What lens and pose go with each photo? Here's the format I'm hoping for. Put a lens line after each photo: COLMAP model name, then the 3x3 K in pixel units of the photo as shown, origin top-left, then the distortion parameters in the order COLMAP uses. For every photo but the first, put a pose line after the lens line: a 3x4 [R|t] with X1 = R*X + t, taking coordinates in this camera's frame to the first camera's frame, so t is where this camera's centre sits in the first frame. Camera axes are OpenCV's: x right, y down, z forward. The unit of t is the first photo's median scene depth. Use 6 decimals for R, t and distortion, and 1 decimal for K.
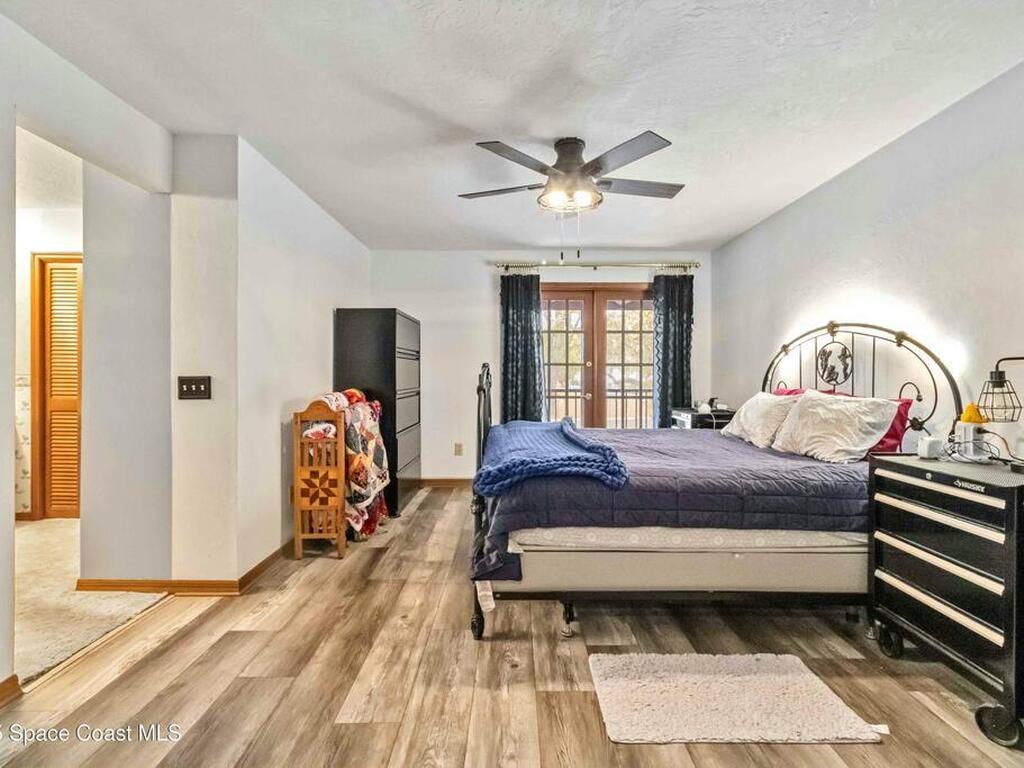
lens RADIAL K [[531.5, 0, 514.7], [0, 531.5, 374.7], [0, 0, 1]] dist [0.001079, 0.000050]
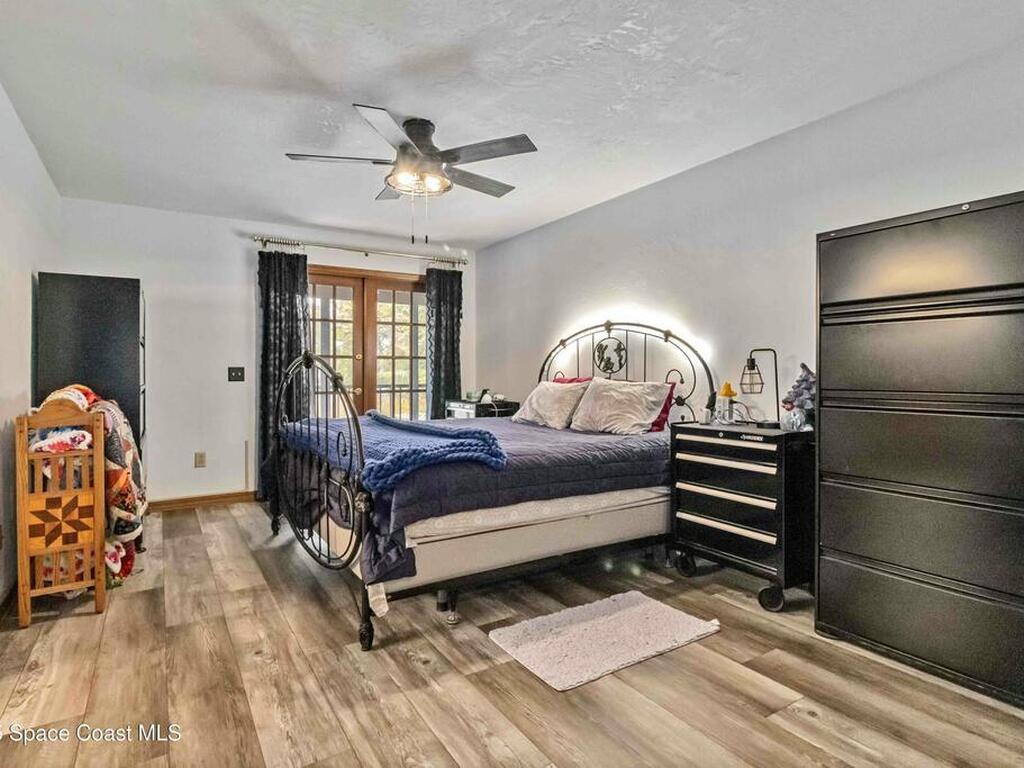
lens RADIAL K [[562.8, 0, 512.0], [0, 562.8, 371.1], [0, 0, 1]] dist [-0.000855, -0.000841]
pose [[0.845827, -0.002510, 0.533452, -0.350774], [0.004865, 0.999984, -0.003010, 0.022297], [-0.533435, 0.005141, 0.845825, 0.047174]]
